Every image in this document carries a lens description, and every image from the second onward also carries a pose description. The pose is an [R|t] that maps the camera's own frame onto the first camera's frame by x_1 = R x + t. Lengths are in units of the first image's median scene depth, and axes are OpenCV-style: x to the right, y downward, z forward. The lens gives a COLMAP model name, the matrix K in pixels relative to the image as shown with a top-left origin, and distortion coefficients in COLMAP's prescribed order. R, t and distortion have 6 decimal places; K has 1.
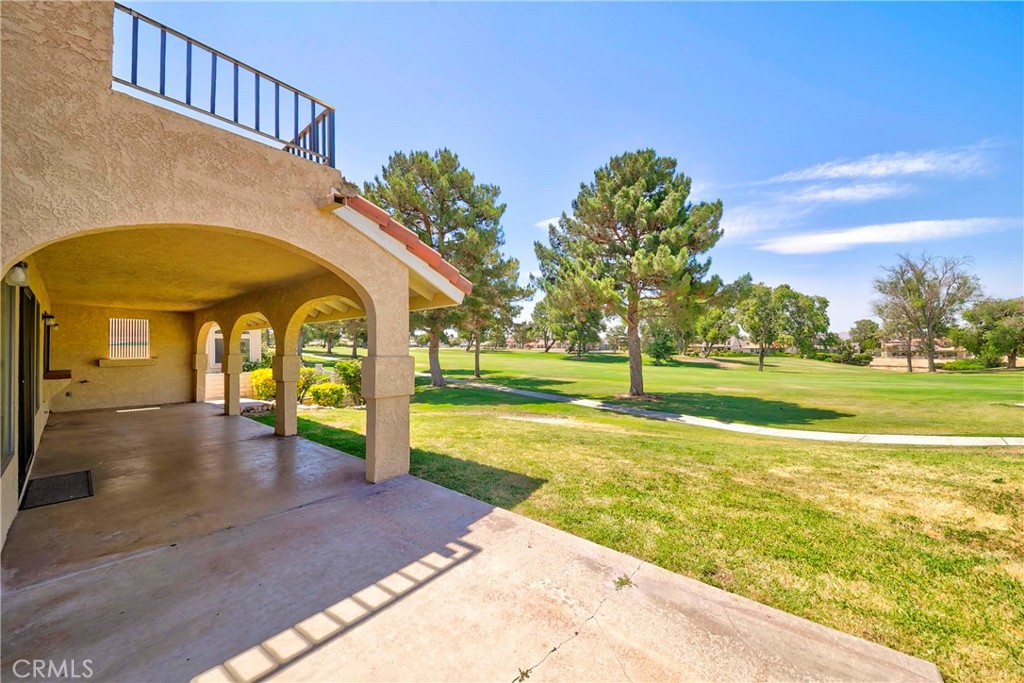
lens RADIAL K [[362.3, 0, 527.6], [0, 362.3, 344.2], [0, 0, 1]] dist [-0.010565, -0.004051]
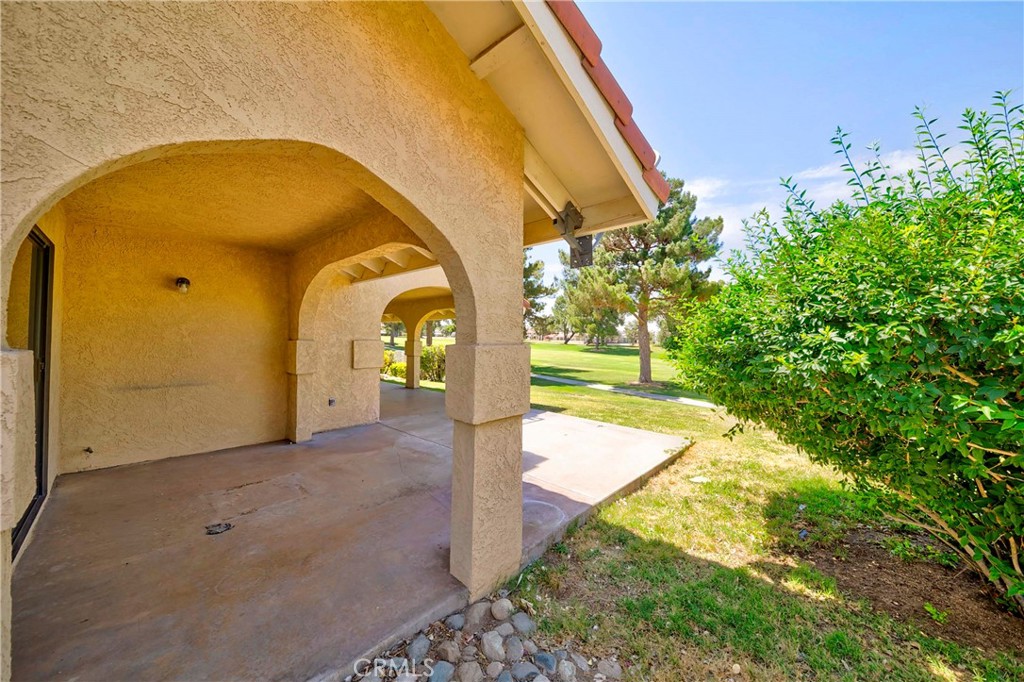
lens RADIAL K [[362.3, 0, 519.6], [0, 362.3, 337.3], [0, 0, 1]] dist [-0.010565, -0.004051]
pose [[0.997133, 0.021584, -0.072520, -0.021645], [-0.021234, 0.999759, 0.005598, -0.002044], [0.072624, -0.004042, 0.997351, -0.207969]]
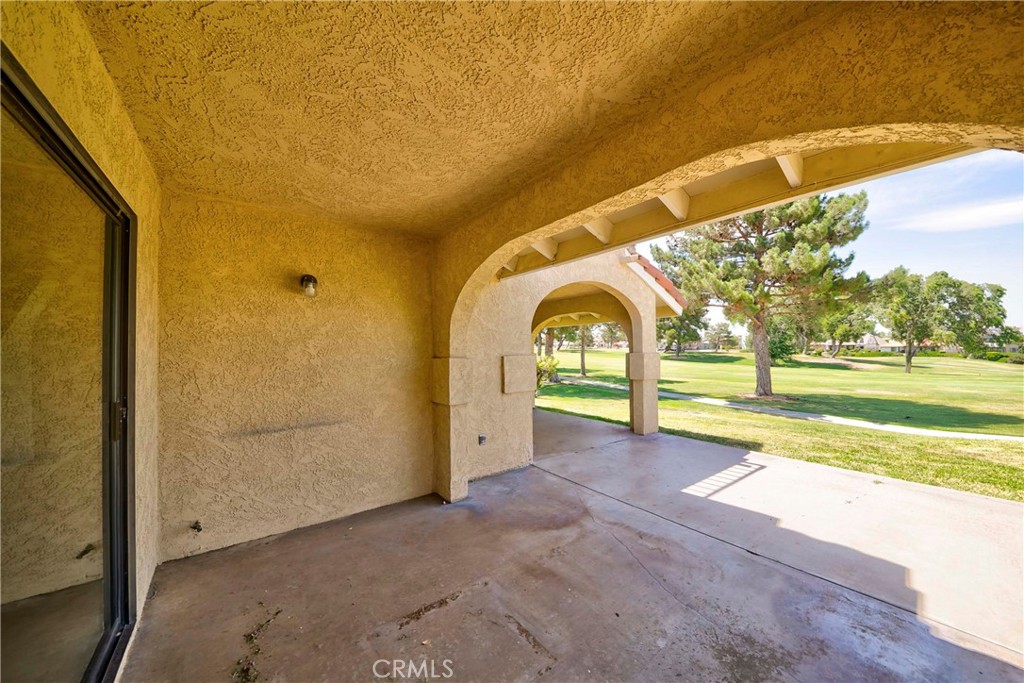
lens RADIAL K [[362.3, 0, 515.2], [0, 362.3, 344.7], [0, 0, 1]] dist [-0.010565, -0.004051]
pose [[0.968406, -0.005710, -0.249314, -0.120124], [0.006409, 0.999977, 0.001991, -0.002082], [0.249297, -0.003526, 0.968421, -0.132262]]
